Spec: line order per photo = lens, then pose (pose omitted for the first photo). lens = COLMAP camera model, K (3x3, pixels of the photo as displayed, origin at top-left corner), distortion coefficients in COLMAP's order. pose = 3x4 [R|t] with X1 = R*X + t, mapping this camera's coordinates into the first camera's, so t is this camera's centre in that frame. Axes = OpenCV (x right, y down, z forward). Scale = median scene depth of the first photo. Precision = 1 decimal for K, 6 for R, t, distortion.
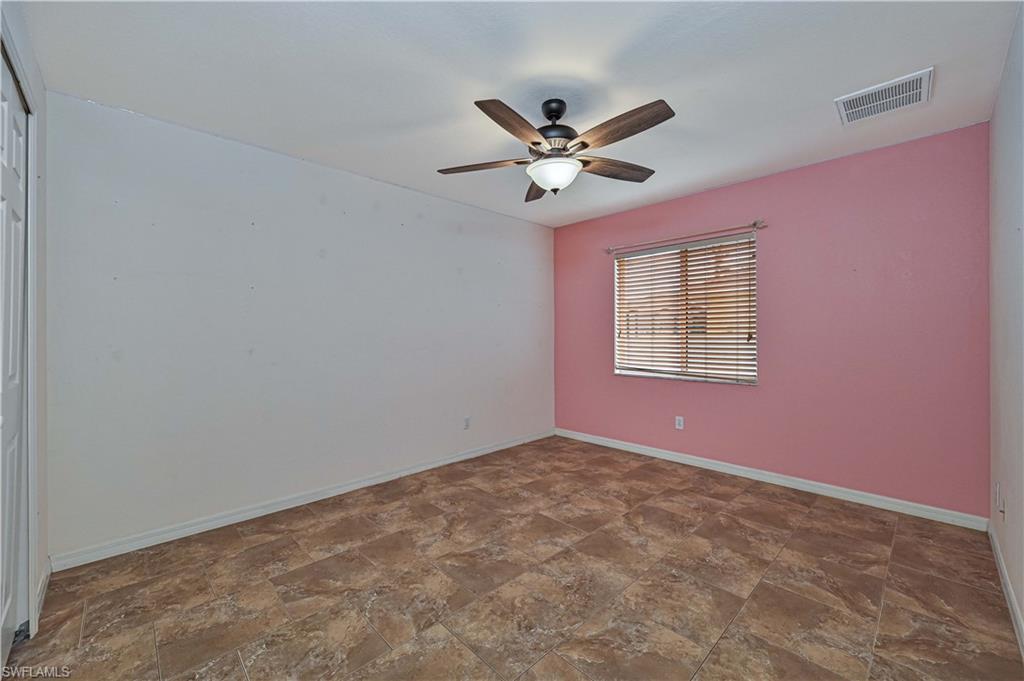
lens RADIAL K [[403.8, 0, 510.2], [0, 403.8, 333.3], [0, 0, 1]] dist [-0.005539, 0.000133]
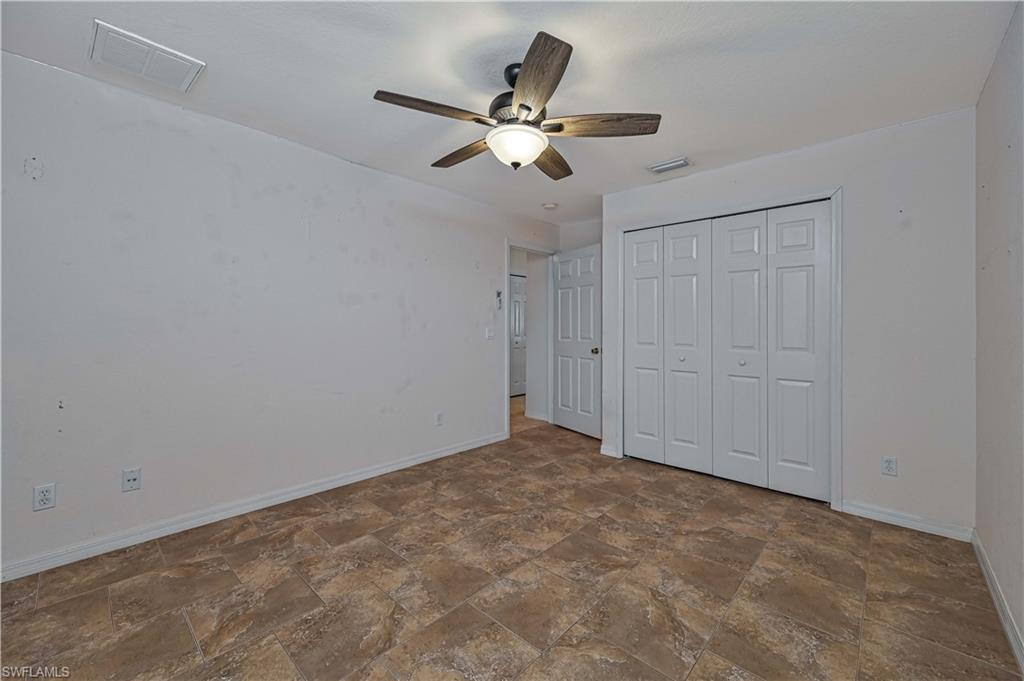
lens RADIAL K [[403.8, 0, 514.7], [0, 403.8, 336.3], [0, 0, 1]] dist [-0.005539, 0.000133]
pose [[-0.997469, 0.002733, -0.071050, 0.187060], [0.001320, 0.999801, 0.019926, 0.006172], [0.071091, 0.019782, -0.997274, 2.004556]]
